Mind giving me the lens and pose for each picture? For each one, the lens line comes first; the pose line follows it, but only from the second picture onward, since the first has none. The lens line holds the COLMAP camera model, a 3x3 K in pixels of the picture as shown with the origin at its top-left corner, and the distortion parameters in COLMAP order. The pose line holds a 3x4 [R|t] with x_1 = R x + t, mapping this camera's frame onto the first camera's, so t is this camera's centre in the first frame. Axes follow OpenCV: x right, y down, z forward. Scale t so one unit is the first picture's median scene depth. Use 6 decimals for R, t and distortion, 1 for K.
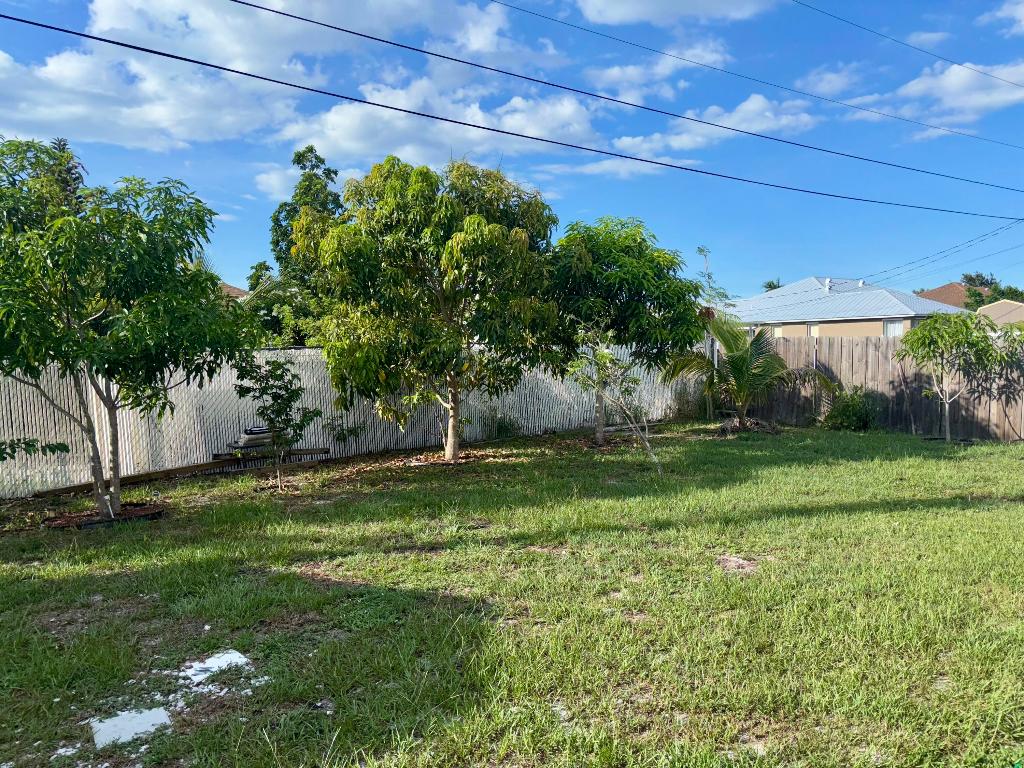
lens RADIAL K [[783.7, 0, 512.5], [0, 783.7, 393.0], [0, 0, 1]] dist [0.045135, -0.046011]
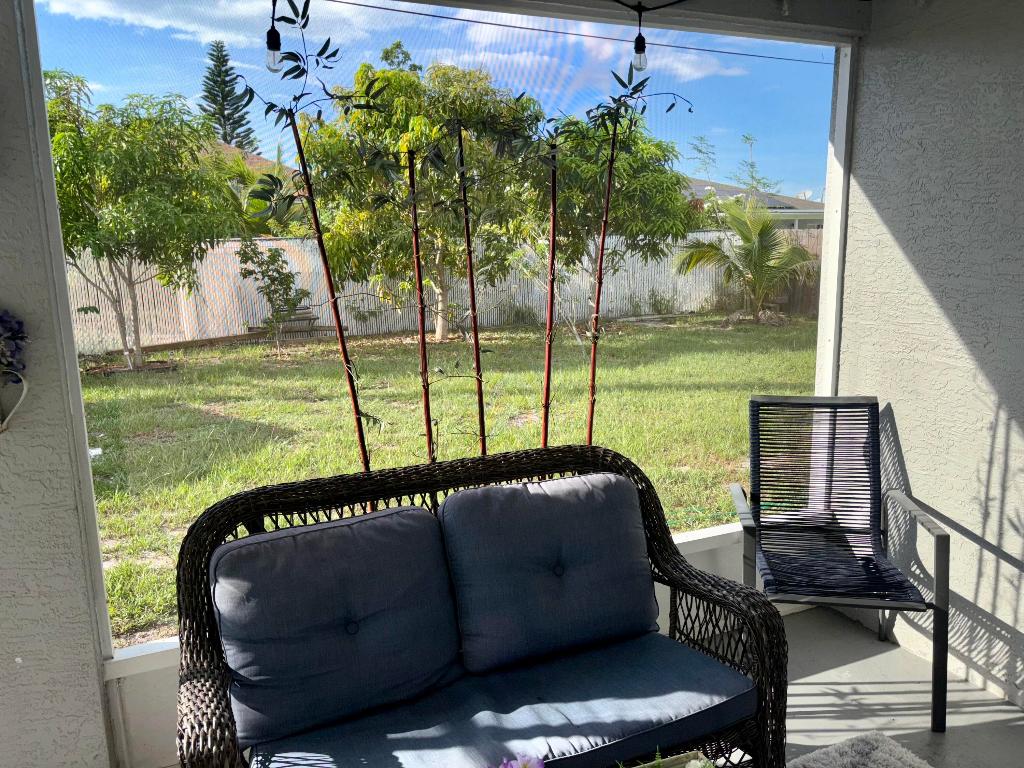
lens RADIAL K [[783.7, 0, 509.3], [0, 783.7, 392.8], [0, 0, 1]] dist [0.045135, -0.046011]
pose [[0.976946, 0.045488, -0.208586, 0.244866], [-0.017175, 0.990616, 0.135589, 0.006311], [0.212797, -0.128881, 0.968559, -0.081884]]
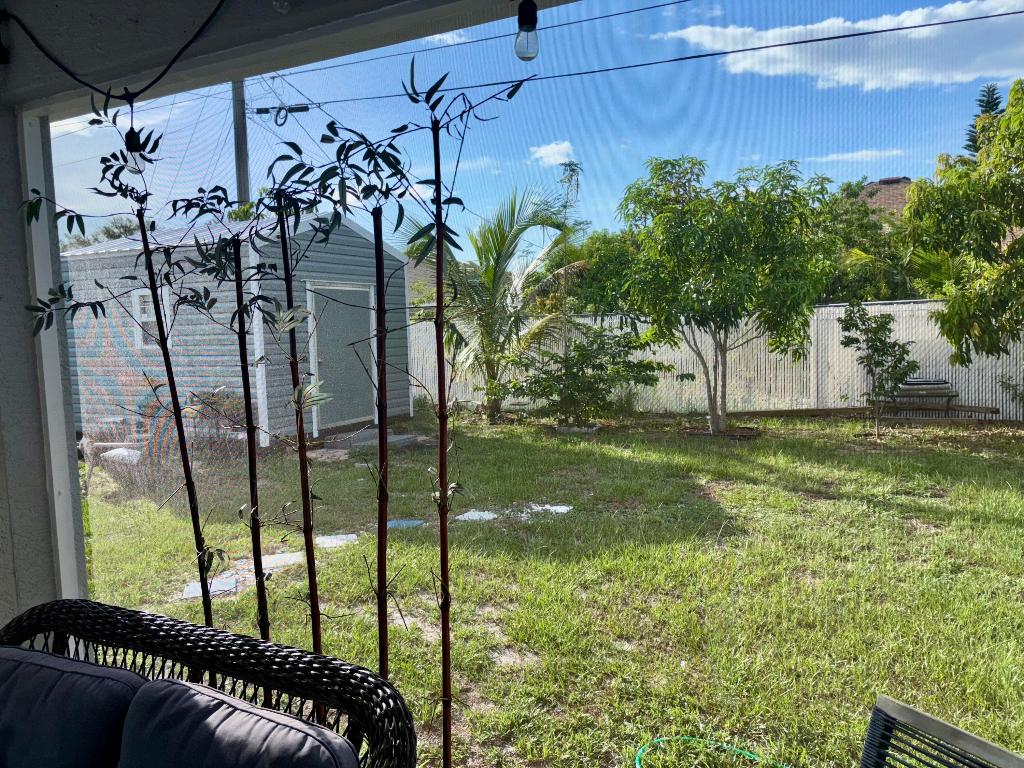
lens RADIAL K [[783.7, 0, 517.0], [0, 783.7, 382.0], [0, 0, 1]] dist [0.045135, -0.046011]
pose [[0.440120, 0.085242, -0.893884, 0.346692], [-0.035012, 0.996356, 0.077775, -0.012892], [0.897256, -0.002934, 0.441501, 0.082737]]
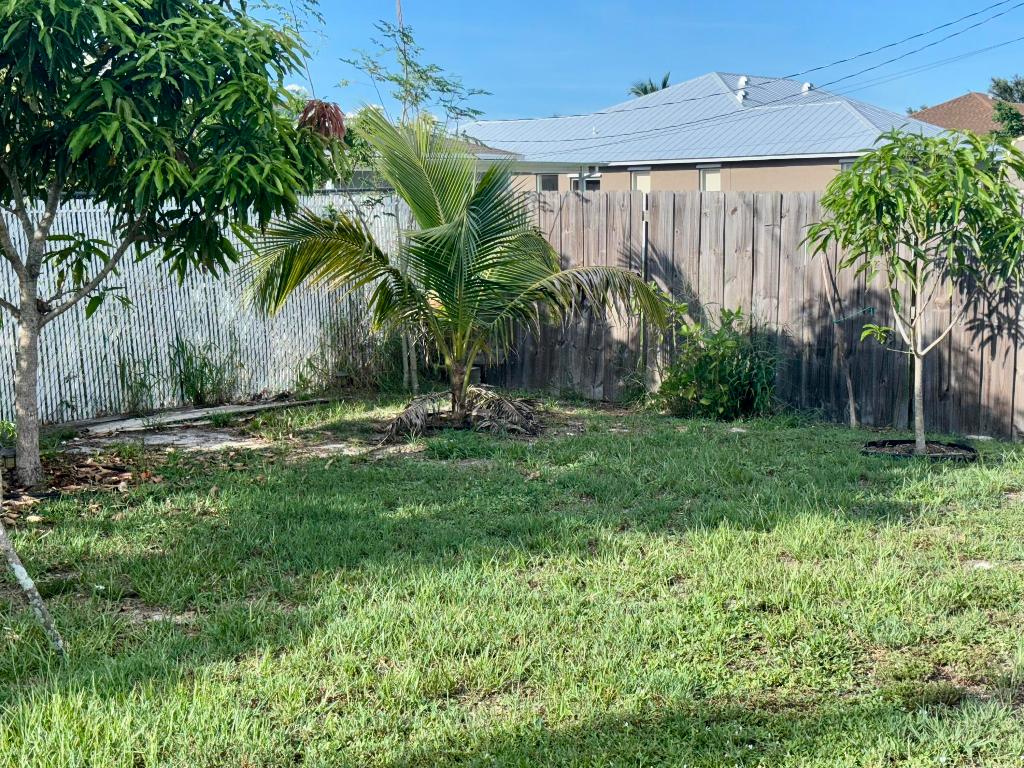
lens RADIAL K [[1560.2, 0, 531.0], [0, 1560.2, 377.4], [0, 0, 1]] dist [0.112830, 0.000000]
pose [[0.973001, -0.013859, 0.230384, 0.179169], [0.002951, 0.998861, 0.047626, -0.016790], [-0.230781, -0.045660, 0.971934, 0.275609]]
